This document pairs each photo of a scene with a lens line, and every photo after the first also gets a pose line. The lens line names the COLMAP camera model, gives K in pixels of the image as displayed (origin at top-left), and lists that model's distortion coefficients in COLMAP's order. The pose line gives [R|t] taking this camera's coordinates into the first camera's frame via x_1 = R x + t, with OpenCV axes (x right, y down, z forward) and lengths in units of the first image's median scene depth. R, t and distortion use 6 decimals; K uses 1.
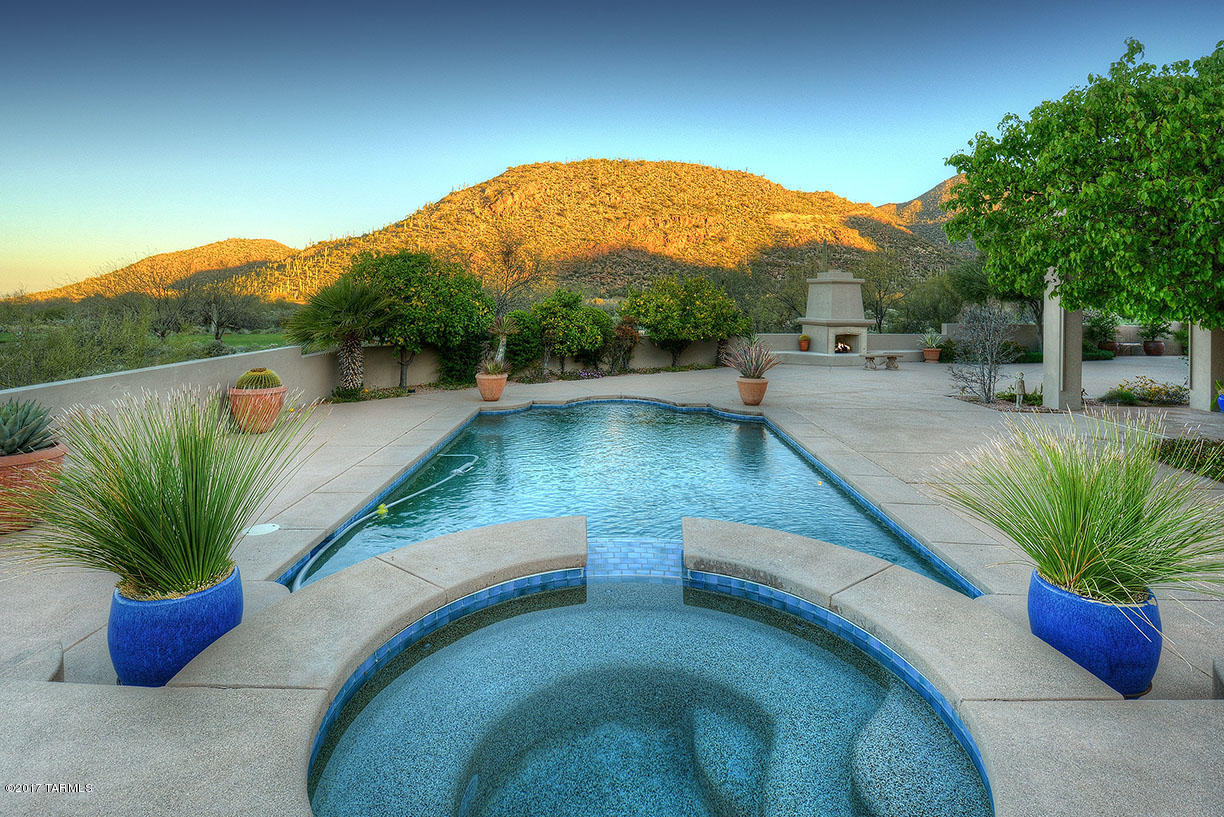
lens RADIAL K [[588.8, 0, 618.4], [0, 588.8, 314.8], [0, 0, 1]] dist [0.001419, -0.000740]
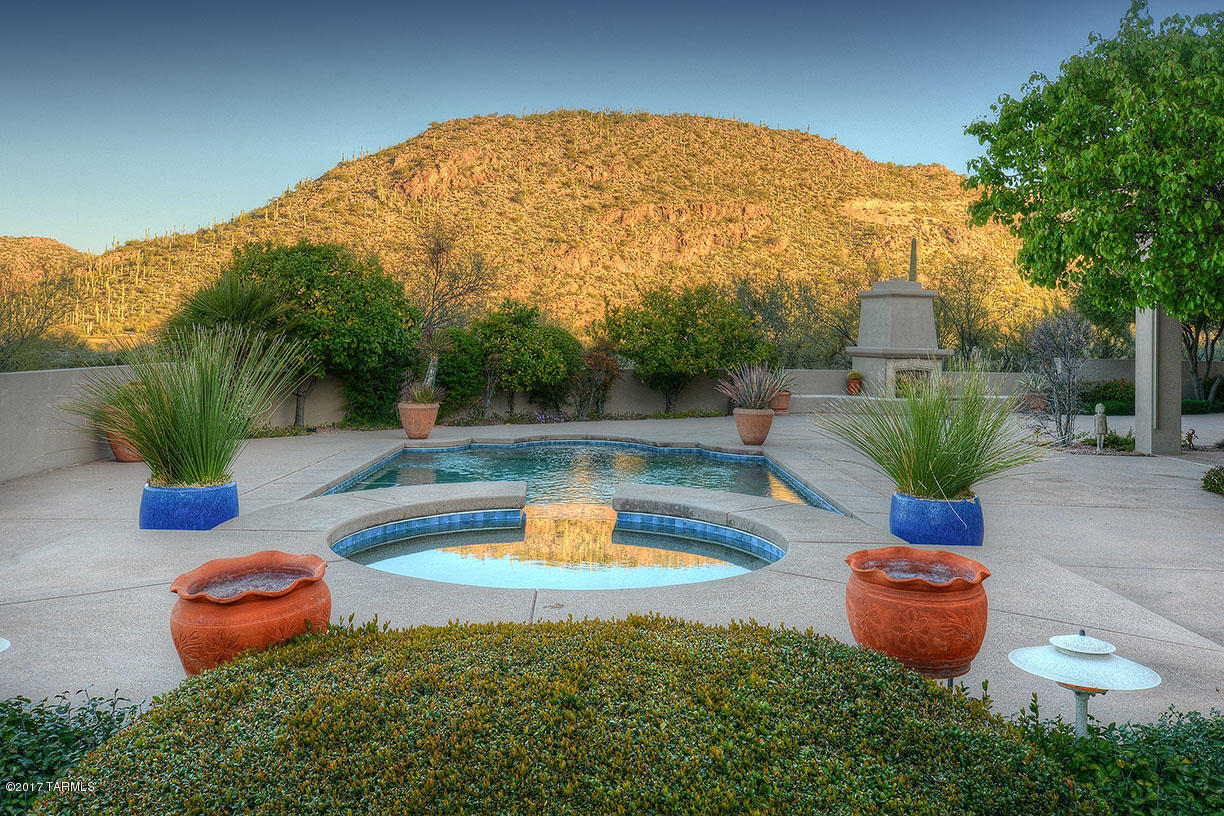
lens RADIAL K [[927.7, 0, 611.2], [0, 927.7, 427.8], [0, 0, 1]] dist [0.004667, 0.050762]
pose [[0.999978, 0.003793, 0.005451, 0.019030], [-0.004171, 0.997454, 0.071195, 0.026385], [-0.005167, -0.071216, 0.997448, -0.131680]]
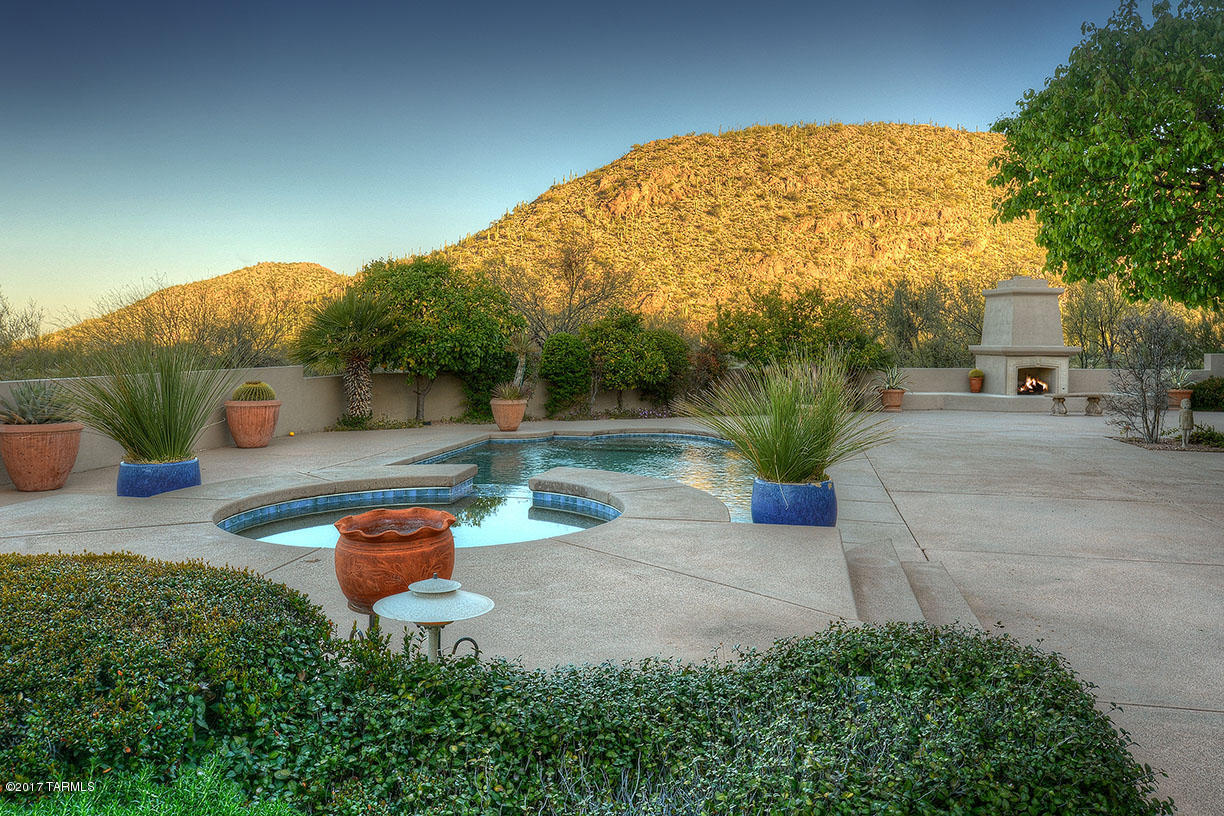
lens RADIAL K [[895.7, 0, 629.7], [0, 895.7, 384.5], [0, 0, 1]] dist [0.008076, 0.000969]
pose [[0.980625, 0.000573, -0.195896, 0.128996], [0.003335, 0.999802, 0.019617, 0.032243], [0.195868, -0.019890, 0.980428, -0.146725]]
